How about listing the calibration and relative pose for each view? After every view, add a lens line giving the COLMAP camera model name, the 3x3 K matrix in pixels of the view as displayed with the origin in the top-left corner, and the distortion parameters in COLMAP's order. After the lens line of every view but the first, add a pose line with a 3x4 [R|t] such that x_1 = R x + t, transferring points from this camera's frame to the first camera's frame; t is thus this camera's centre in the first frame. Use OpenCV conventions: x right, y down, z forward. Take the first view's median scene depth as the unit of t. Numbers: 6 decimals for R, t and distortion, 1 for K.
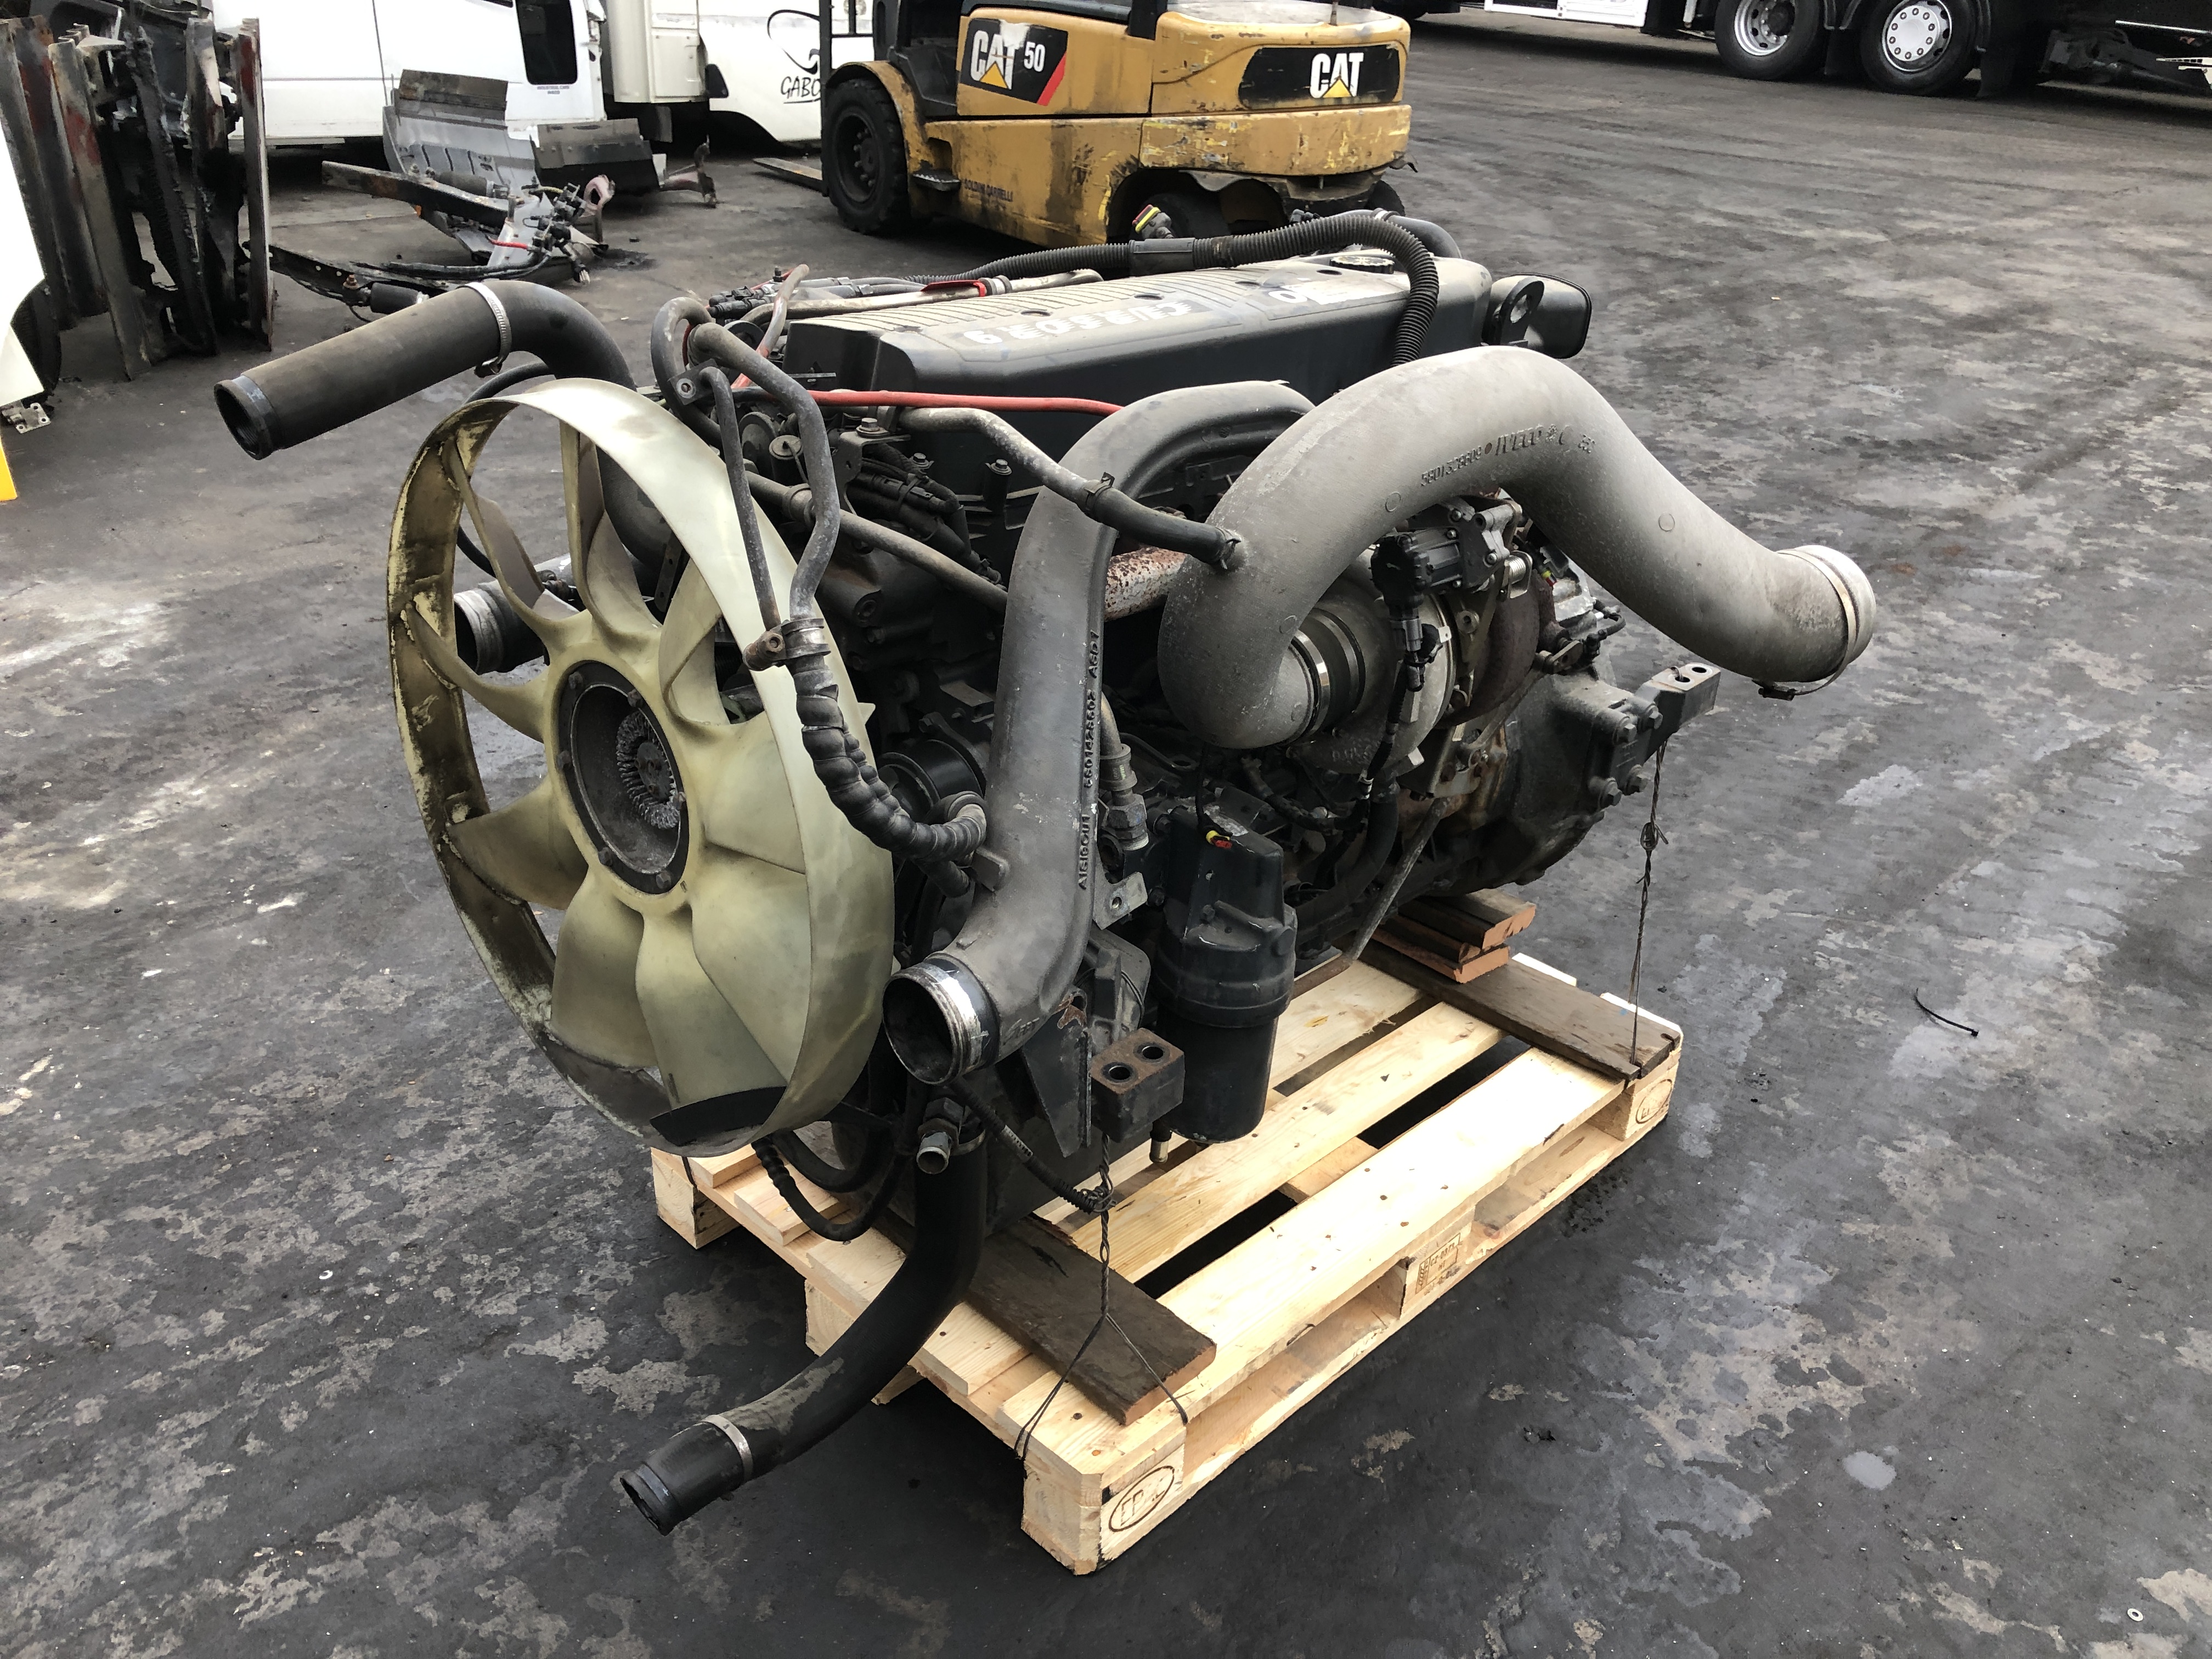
lens RADIAL K [[1819.3, 0, 1105.3], [0, 1819.3, 828.2], [0, 0, 1]] dist [0.026565, -0.025130]
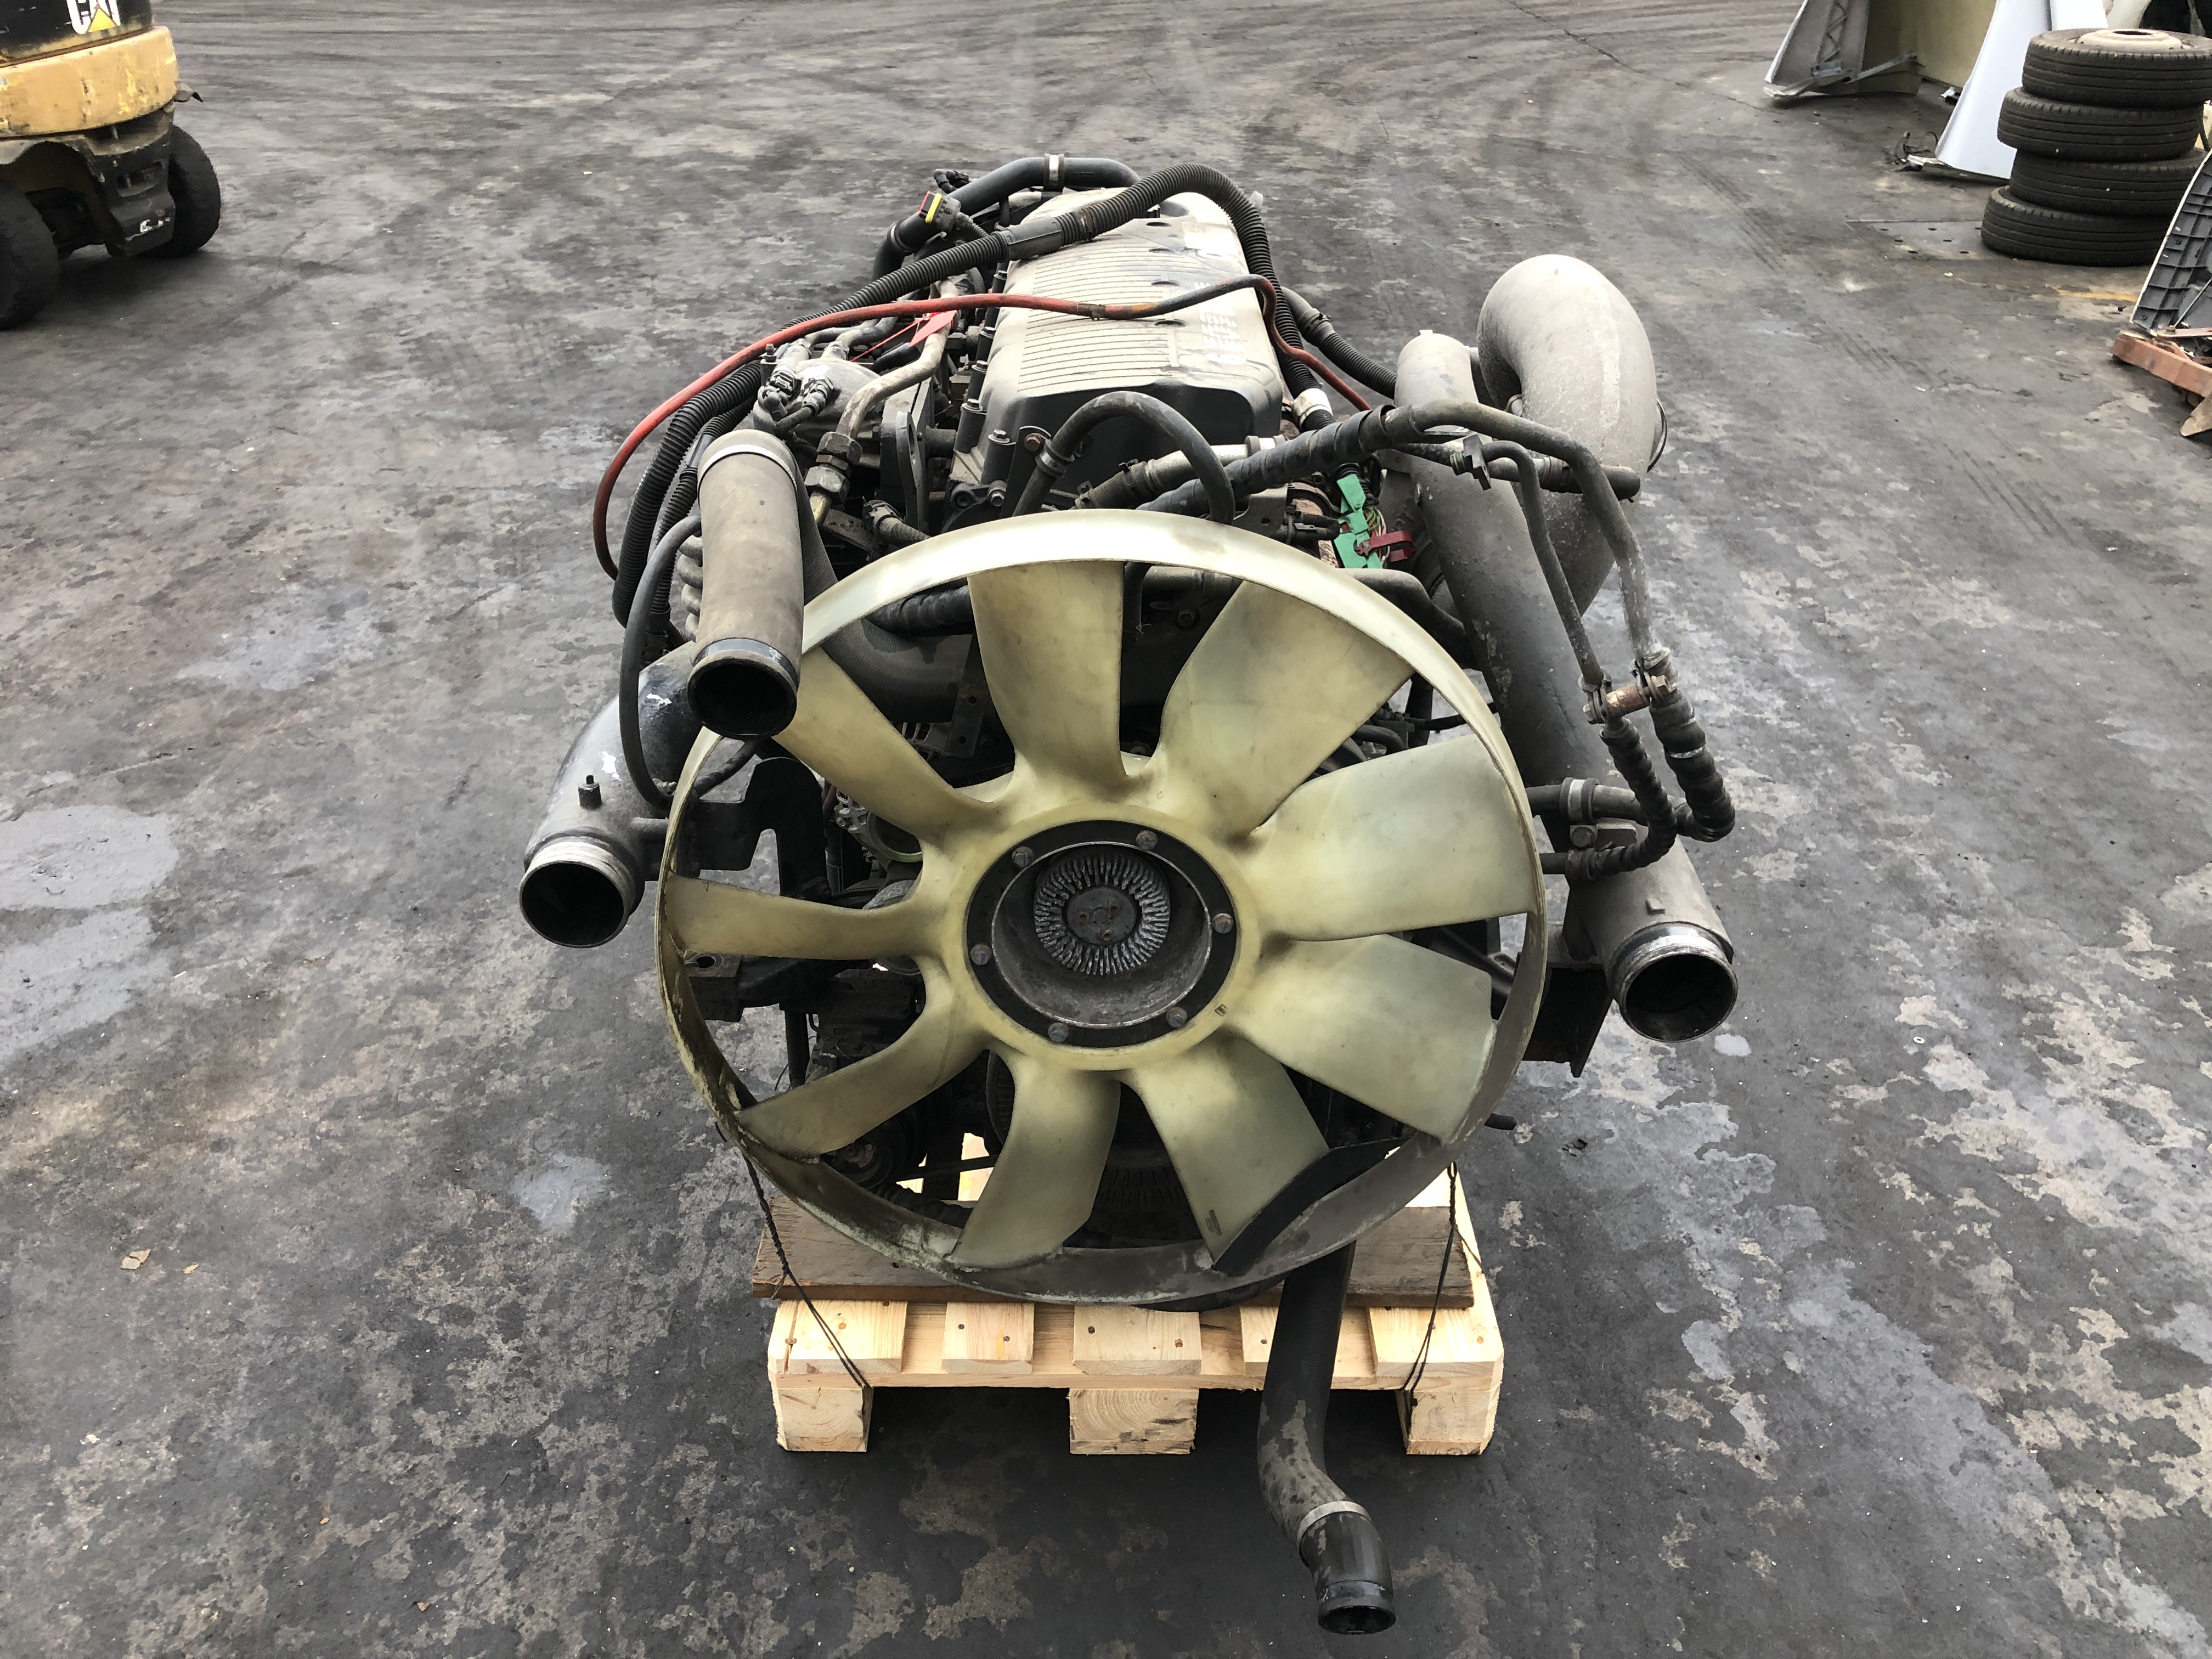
lens RADIAL K [[1819.3, 0, 1099.9], [0, 1819.3, 820.5], [0, 0, 1]] dist [0.026565, -0.025130]
pose [[0.711192, -0.386225, 0.587398, -0.184860], [0.346392, 0.919613, 0.185269, -0.059348], [-0.611734, 0.071708, 0.787806, 0.072069]]
